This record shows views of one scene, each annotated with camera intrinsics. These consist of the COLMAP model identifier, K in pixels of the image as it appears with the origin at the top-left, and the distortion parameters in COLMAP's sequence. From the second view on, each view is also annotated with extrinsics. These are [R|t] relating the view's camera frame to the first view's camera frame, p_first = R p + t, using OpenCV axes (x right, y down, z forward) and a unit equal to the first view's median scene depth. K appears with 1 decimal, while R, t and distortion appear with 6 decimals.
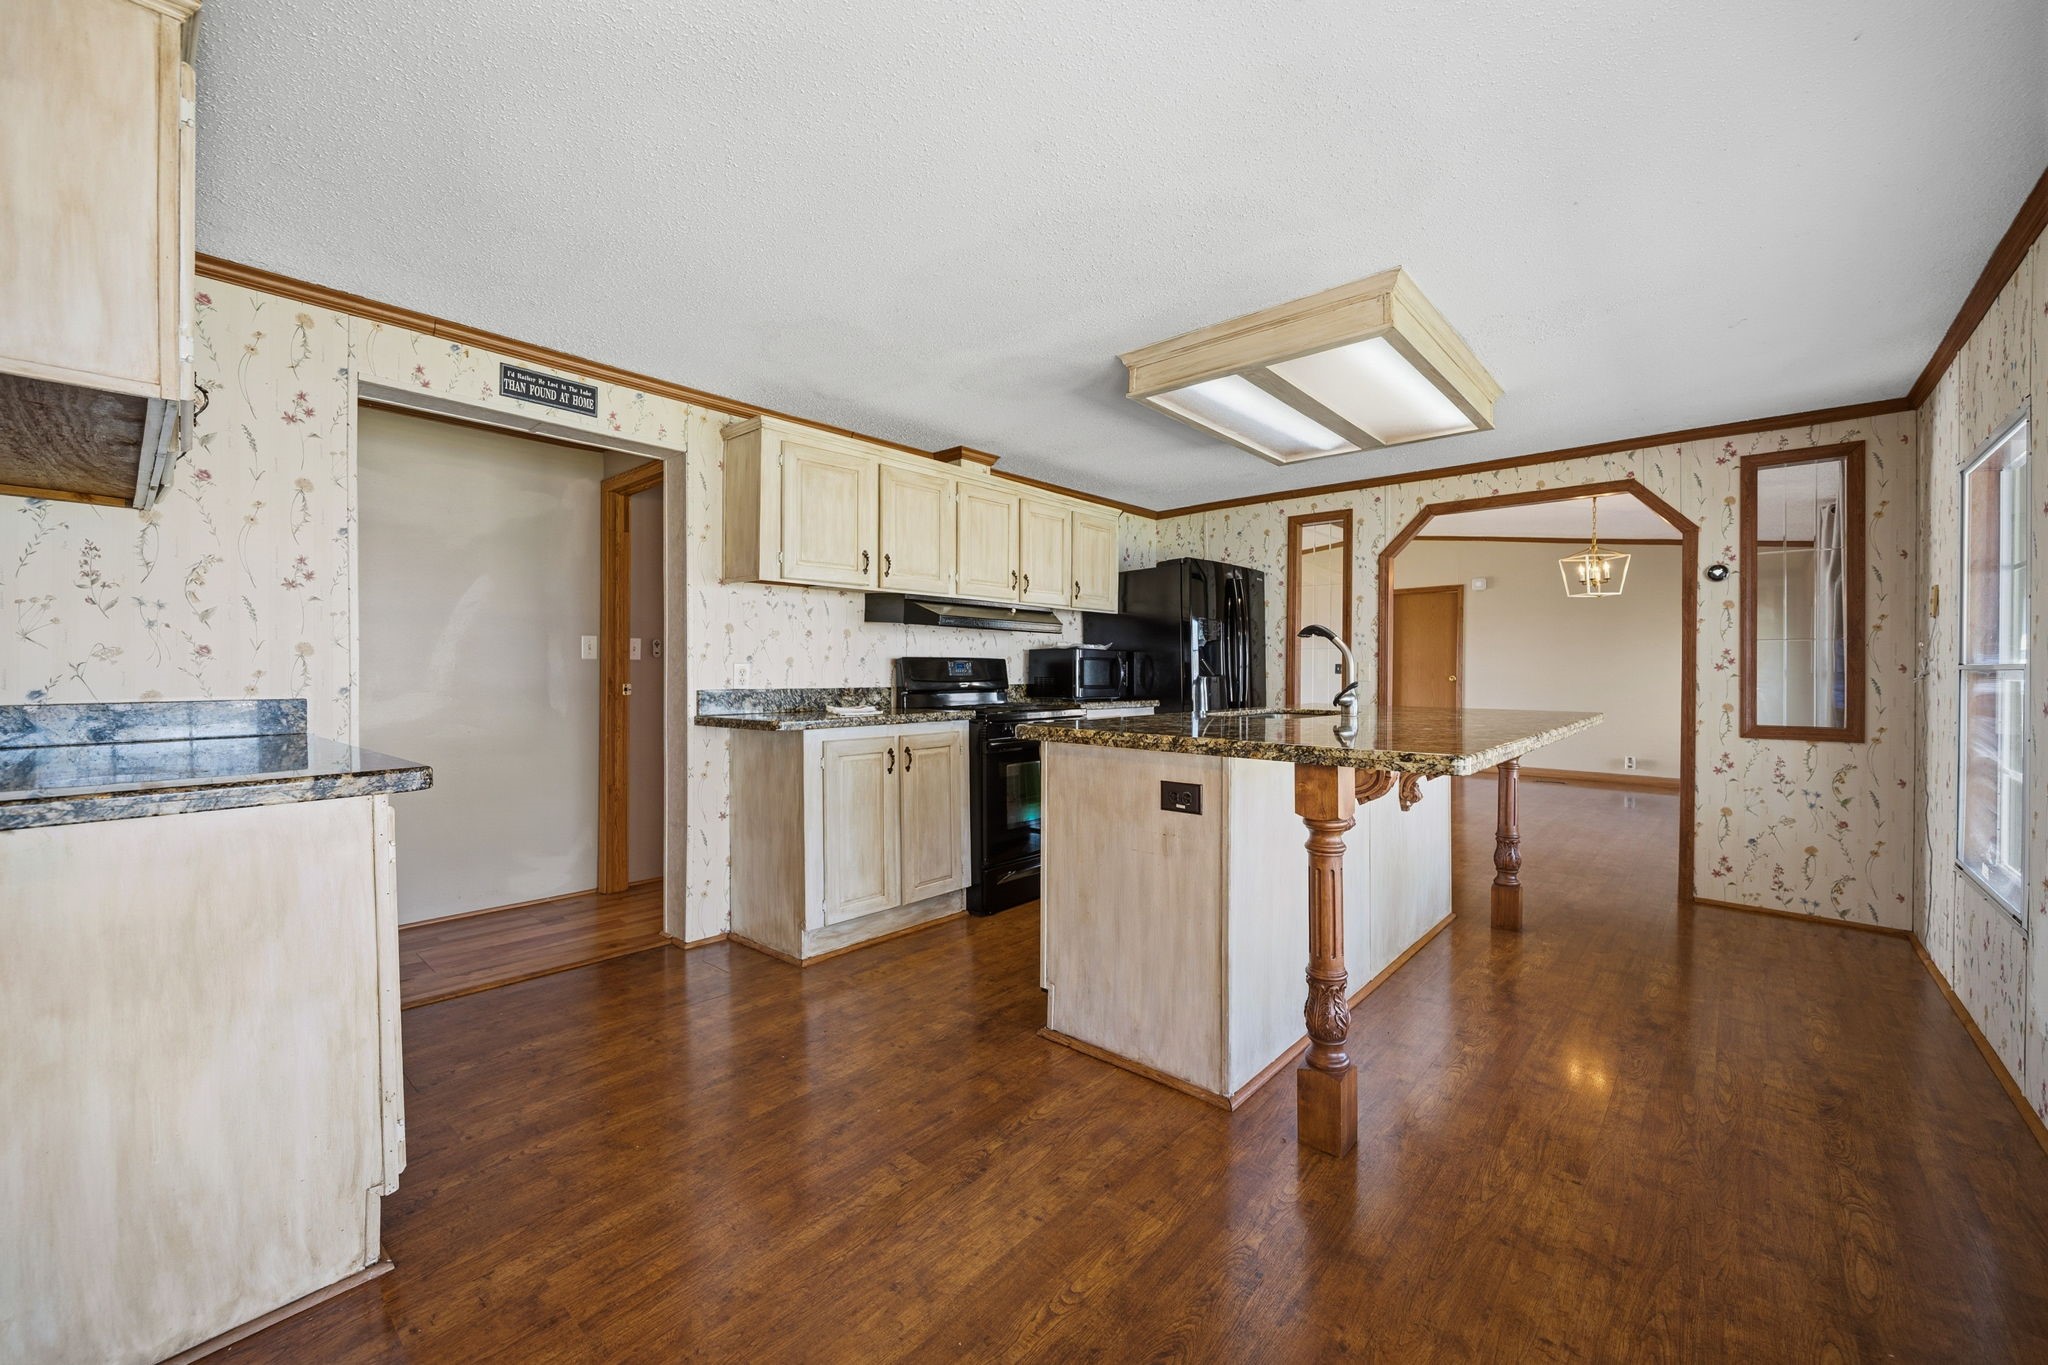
lens RADIAL K [[810.1, 0, 1035.3], [0, 810.1, 674.9], [0, 0, 1]] dist [0.000345, 0.000382]
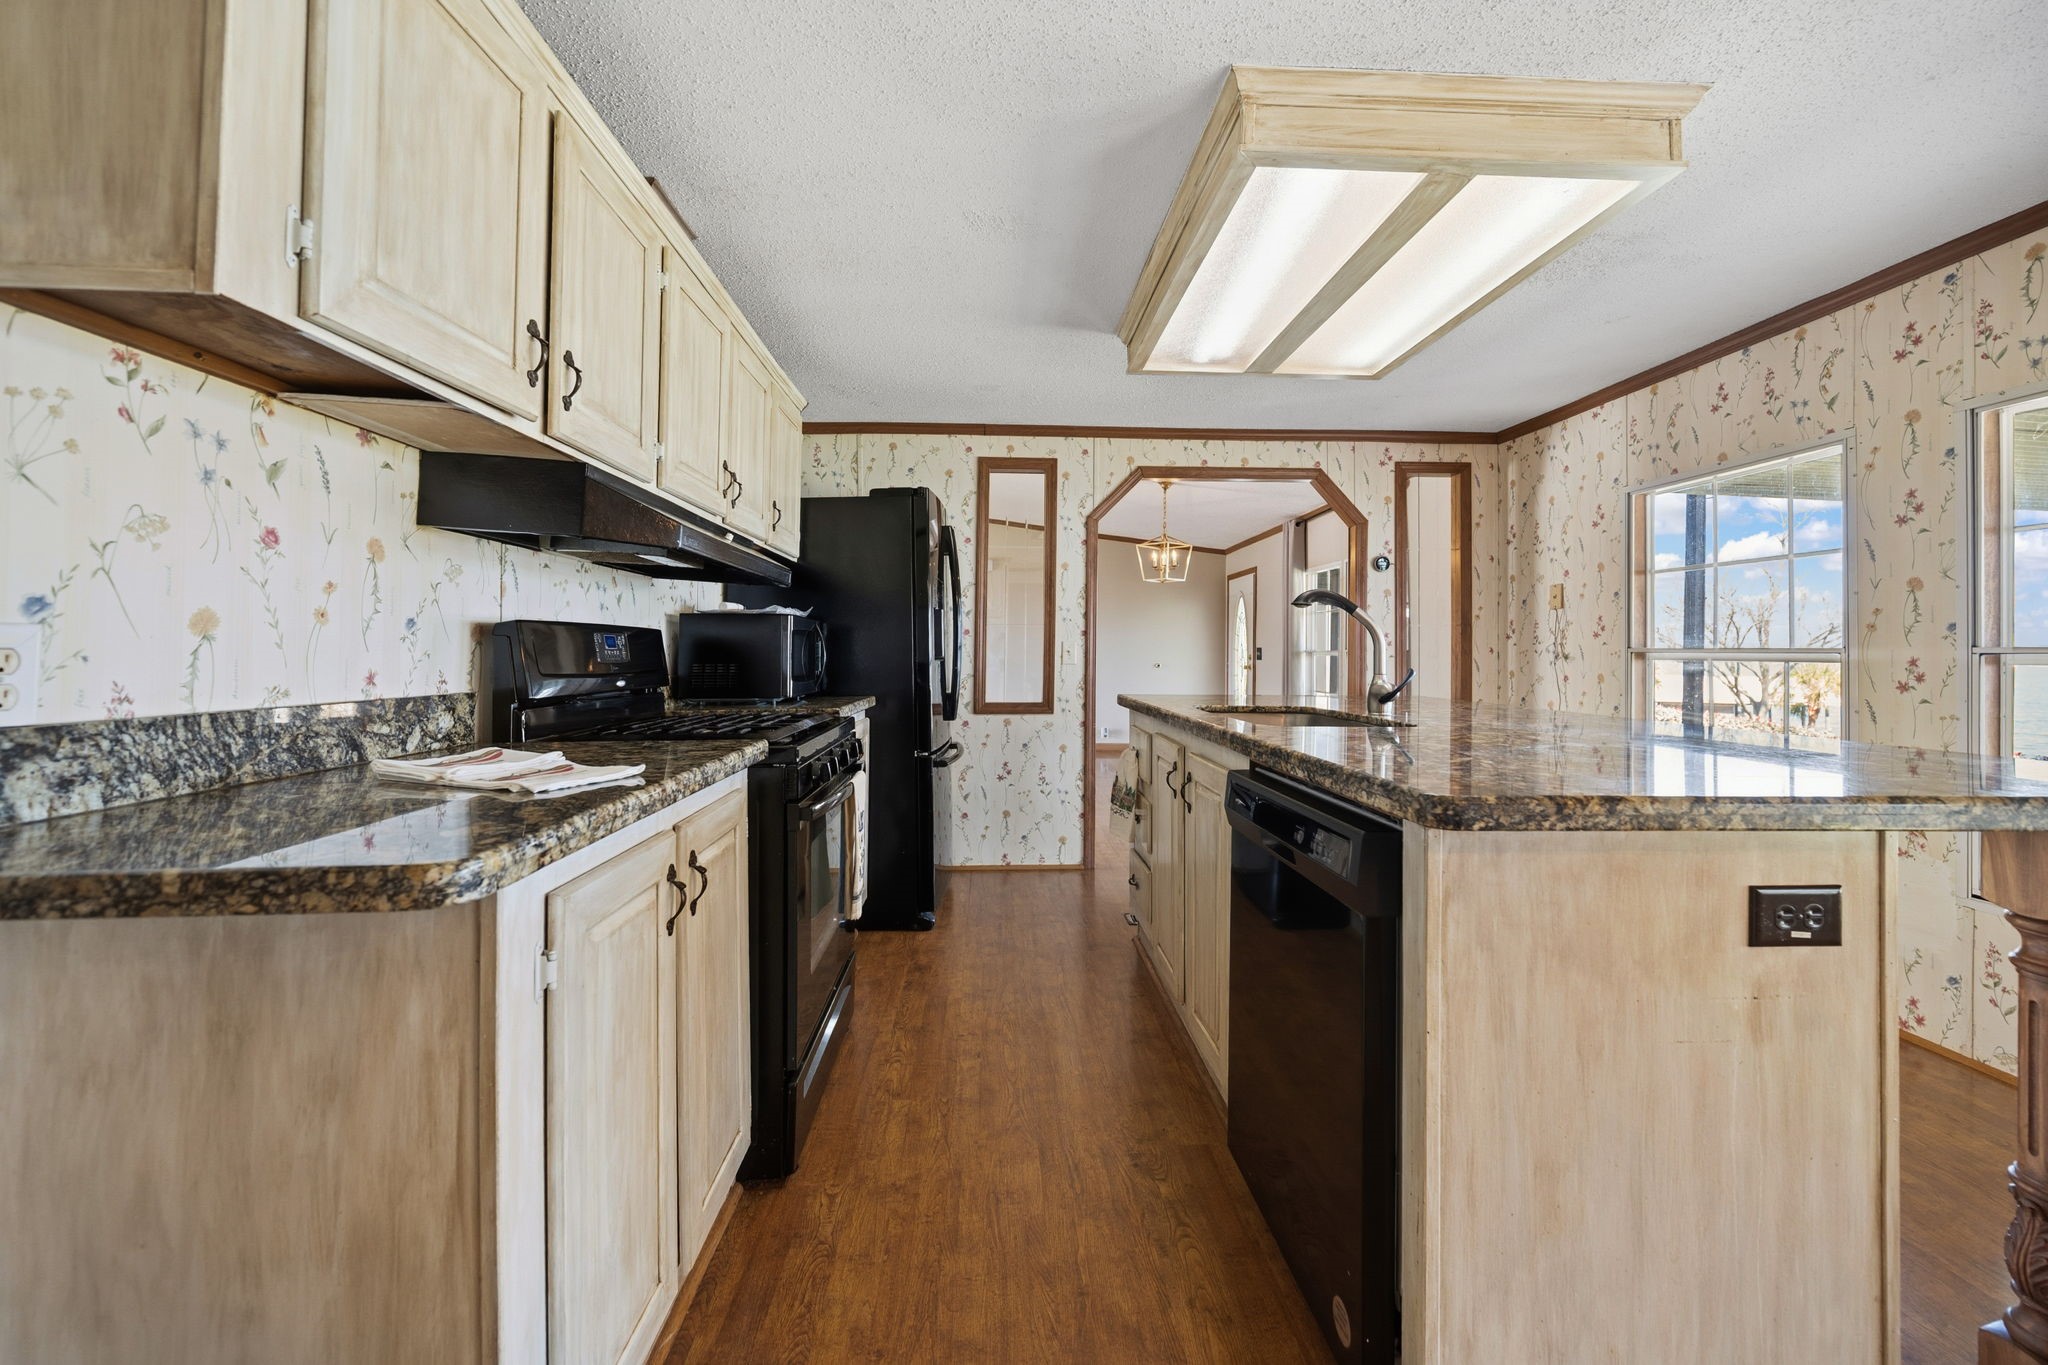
lens RADIAL K [[810.1, 0, 1011.8], [0, 810.1, 642.3], [0, 0, 1]] dist [0.000345, 0.000382]
pose [[0.721489, 0.008504, 0.692373, -0.314655], [0.001615, 0.999901, -0.013964, -0.004789], [-0.692424, 0.011193, 0.721404, 0.610610]]
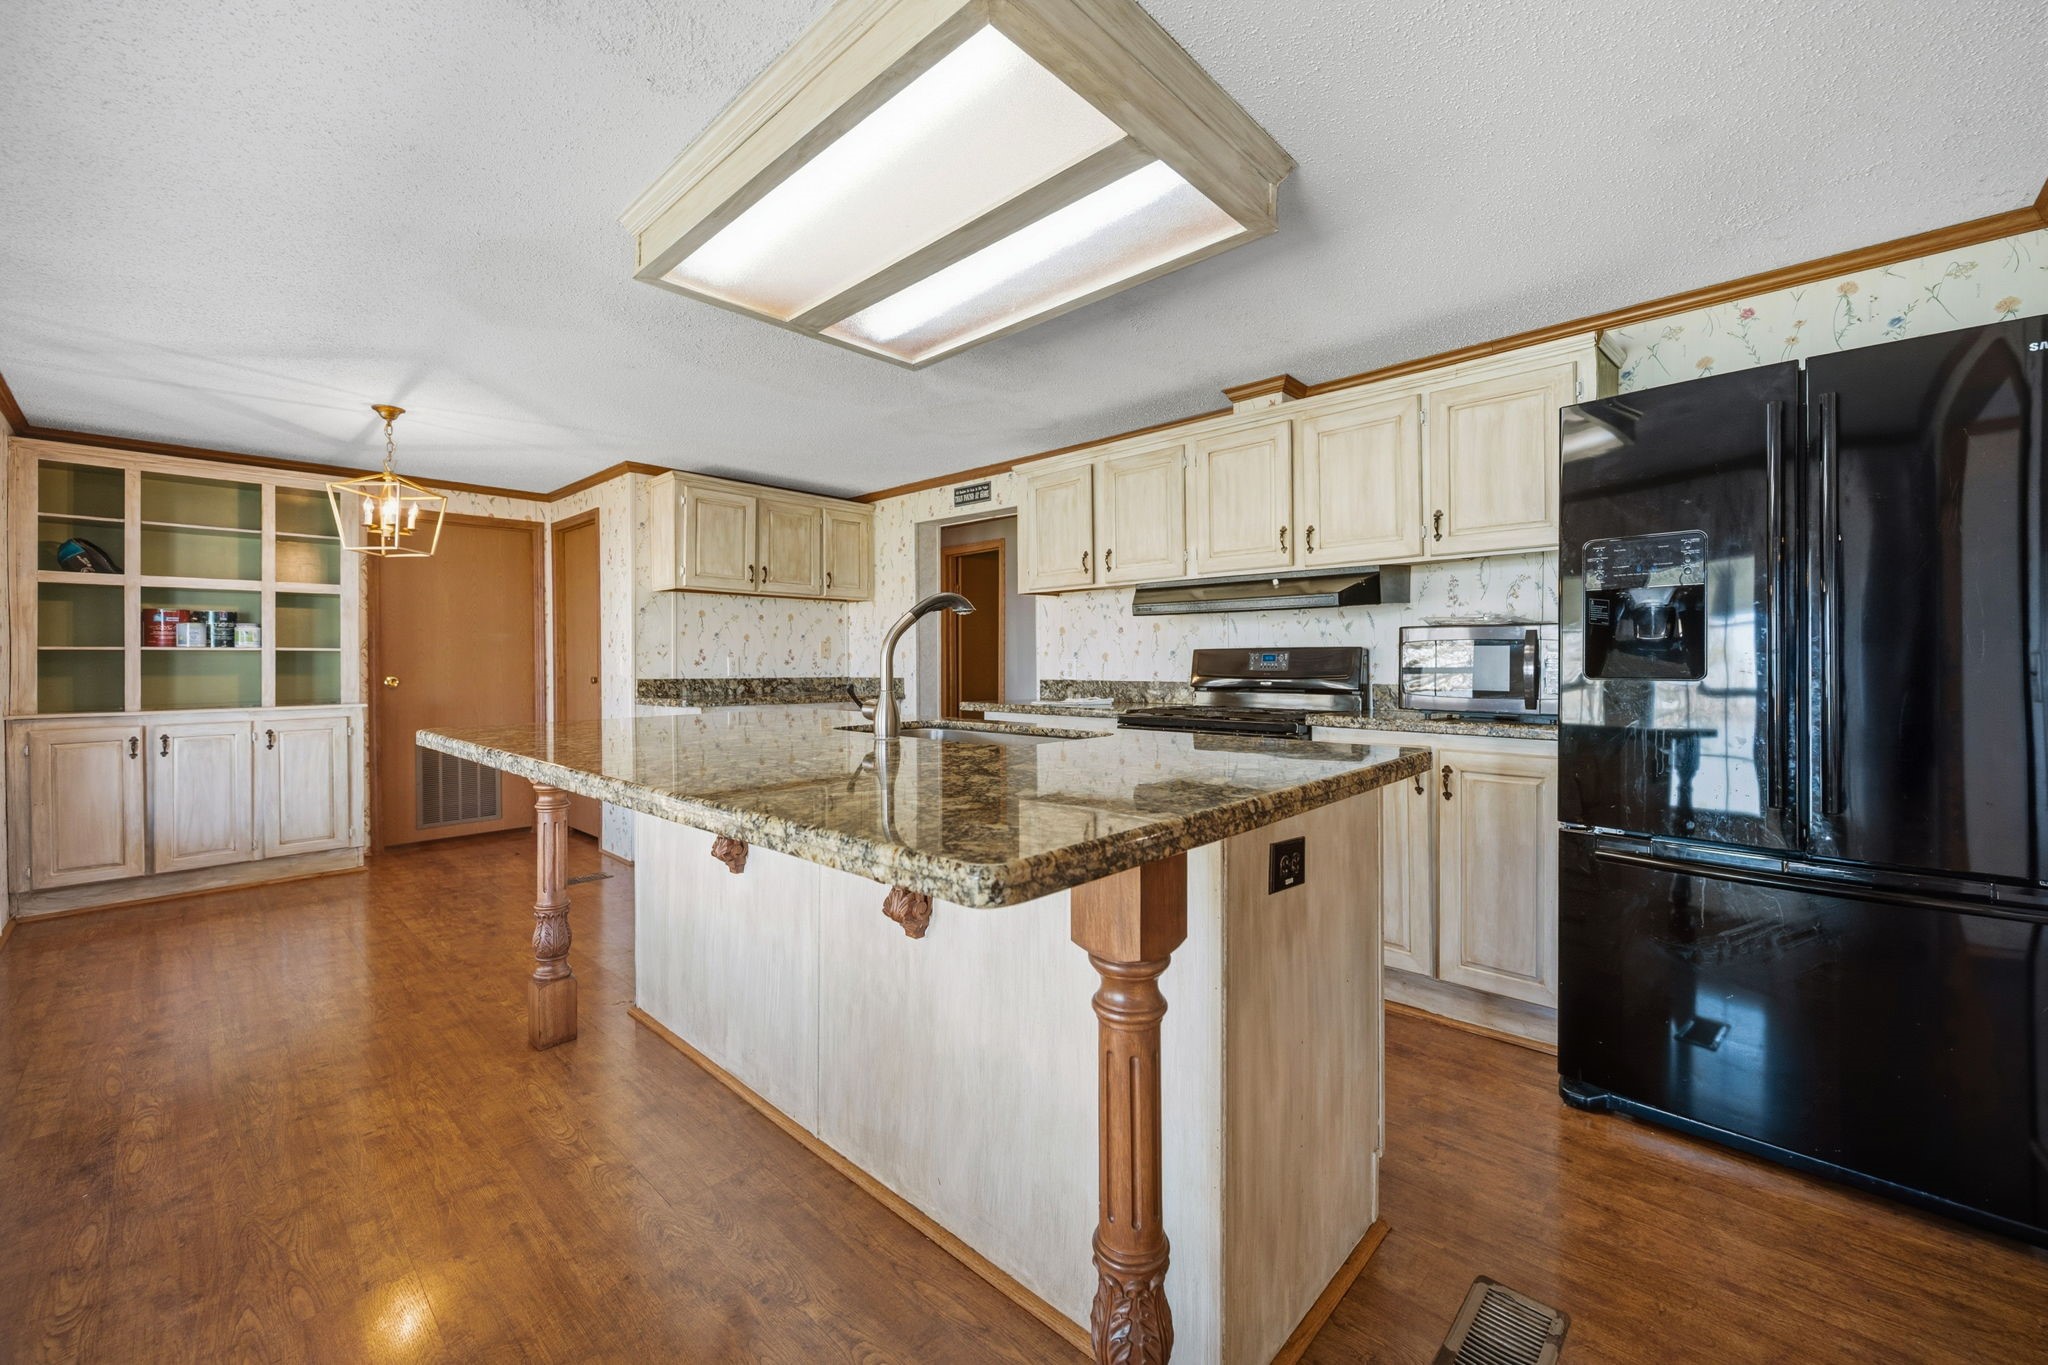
lens RADIAL K [[810.1, 0, 1011.3], [0, 810.1, 664.0], [0, 0, 1]] dist [0.000345, 0.000382]
pose [[-0.041556, -0.001142, -0.999136, 0.884265], [-0.003286, 0.999994, -0.001007, -0.004641], [0.999131, 0.003241, -0.041559, 0.977978]]
